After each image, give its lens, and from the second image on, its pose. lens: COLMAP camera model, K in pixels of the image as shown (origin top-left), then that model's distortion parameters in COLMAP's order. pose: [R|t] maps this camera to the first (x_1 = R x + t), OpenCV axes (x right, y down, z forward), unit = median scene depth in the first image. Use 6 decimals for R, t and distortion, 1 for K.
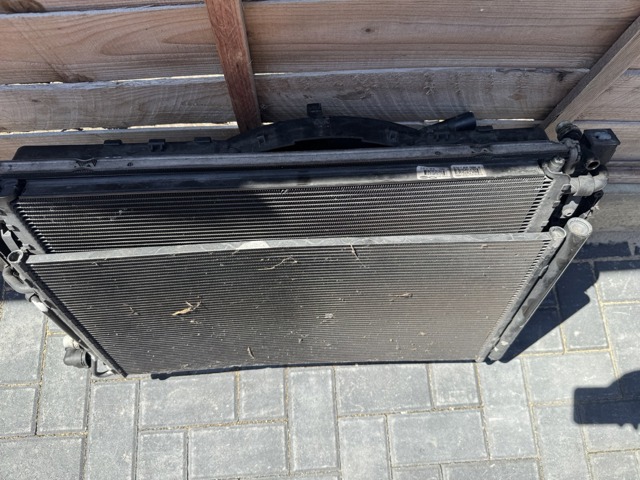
lens RADIAL K [[470.1, 0, 322.1], [0, 470.1, 239.3], [0, 0, 1]] dist [0.036188, -0.065382]
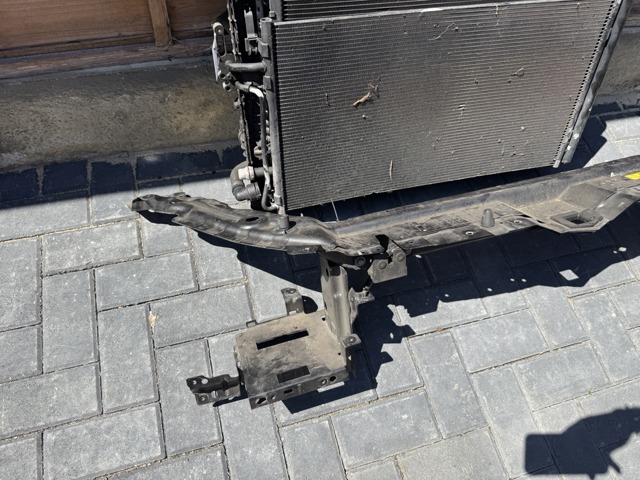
lens RADIAL K [[470.1, 0, 324.7], [0, 470.1, 238.9], [0, 0, 1]] dist [0.036188, -0.065382]
pose [[0.973126, -0.144896, 0.178973, -0.489820], [0.177672, 0.966873, -0.183275, 0.529493], [-0.146488, 0.210148, 0.966633, -0.084394]]
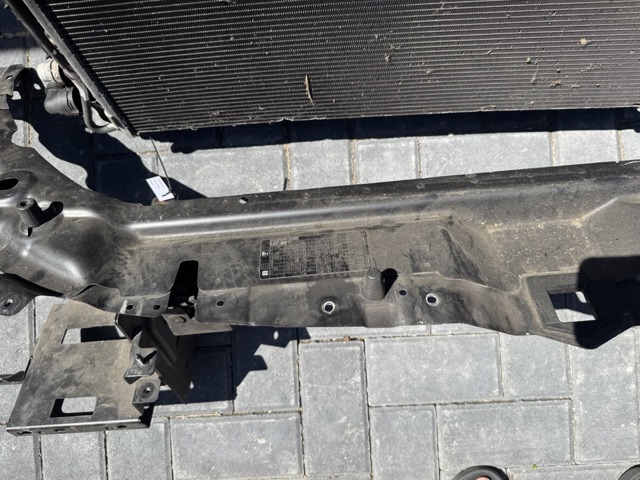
lens RADIAL K [[470.1, 0, 320.1], [0, 470.1, 246.5], [0, 0, 1]] dist [0.036188, -0.065382]
pose [[0.998215, 0.002305, -0.059685, -0.083737], [0.012974, 0.967031, 0.254327, 0.252393], [0.058304, -0.254647, 0.965275, 0.256395]]
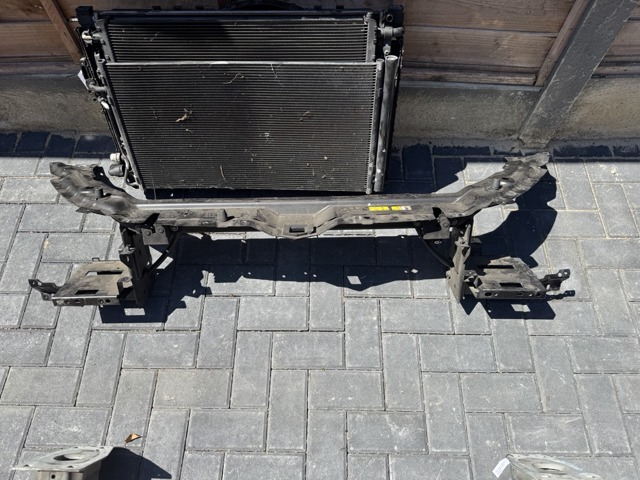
lens RADIAL K [[470.1, 0, 320.0], [0, 470.1, 240.6], [0, 0, 1]] dist [0.036188, -0.065382]
pose [[0.997084, 0.048691, -0.058753, 0.252300], [-0.058311, 0.982828, -0.175070, 0.645795], [0.049220, 0.177985, 0.982801, -0.460891]]
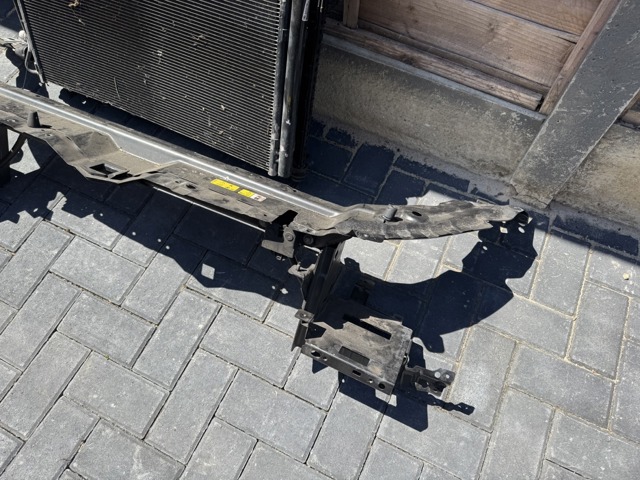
lens RADIAL K [[470.1, 0, 322.6], [0, 470.1, 242.5], [0, 0, 1]] dist [0.036188, -0.065382]
pose [[0.875032, 0.413865, -0.251066, 0.762706], [-0.453094, 0.882811, -0.123901, 0.464233], [0.170365, 0.222174, 0.960007, -0.069600]]
